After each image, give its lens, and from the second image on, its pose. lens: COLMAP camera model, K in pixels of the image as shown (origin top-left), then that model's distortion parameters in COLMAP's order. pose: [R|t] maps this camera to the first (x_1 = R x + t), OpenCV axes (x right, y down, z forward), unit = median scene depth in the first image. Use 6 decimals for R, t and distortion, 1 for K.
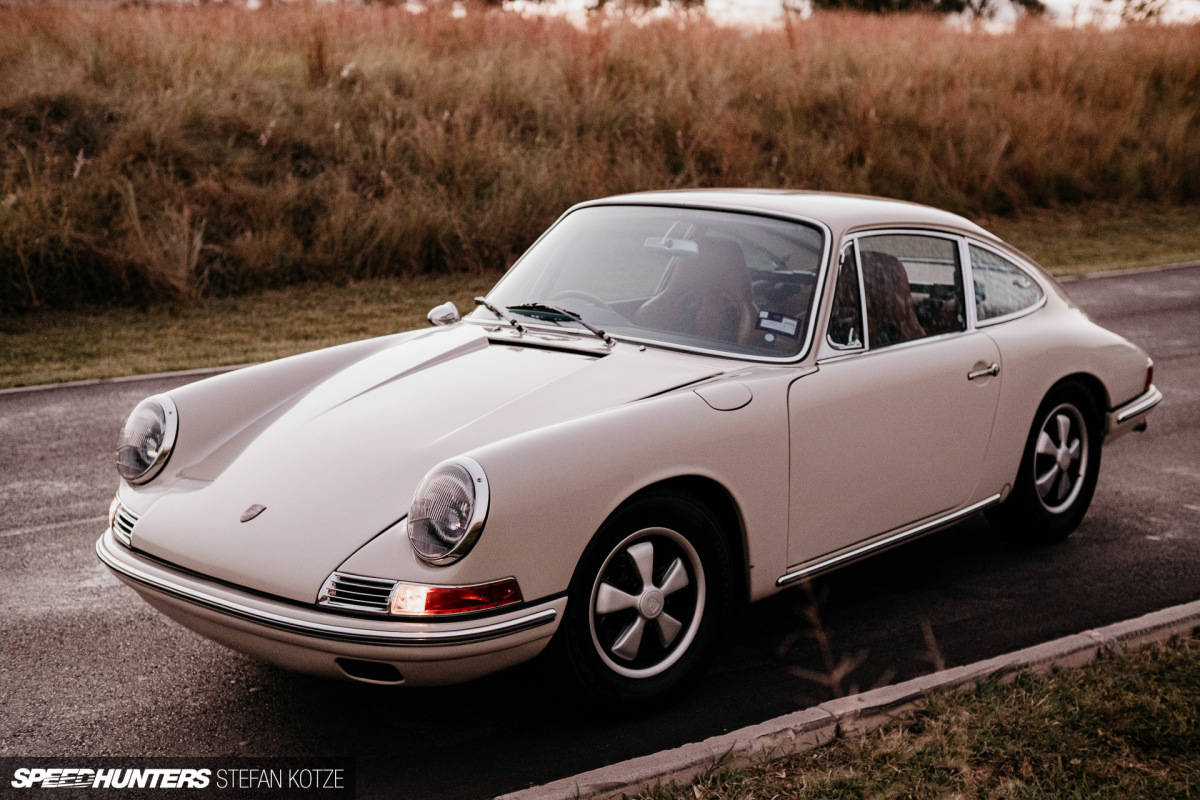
lens RADIAL K [[1806.8, 0, 599.7], [0, 1806.8, 399.5], [0, 0, 1]] dist [0.105834, 0.000000]
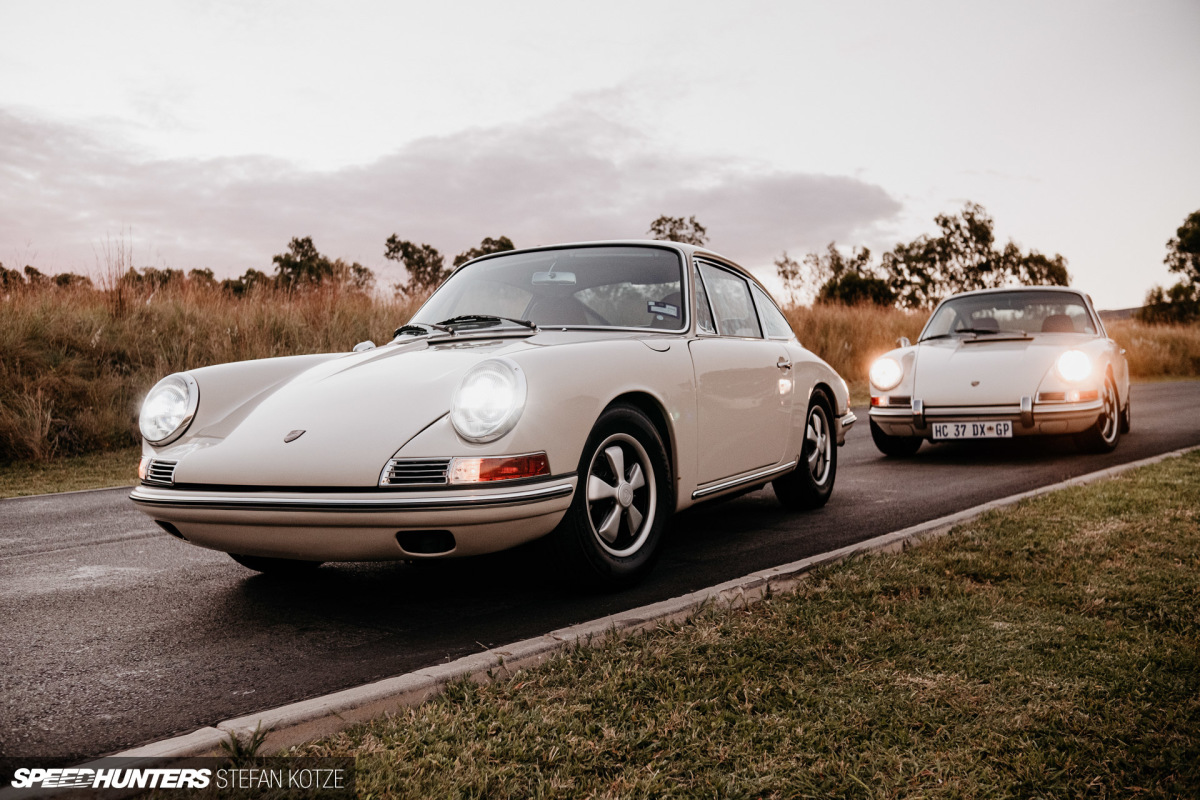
lens RADIAL K [[1267.7, 0, 601.0], [0, 1267.7, 401.1], [0, 0, 1]] dist [-0.044472, 0.000000]
pose [[0.958523, -0.035313, 0.282818, -0.218916], [0.086851, 0.981291, -0.171830, 0.187260], [-0.271459, 0.189266, 0.943657, 0.162790]]
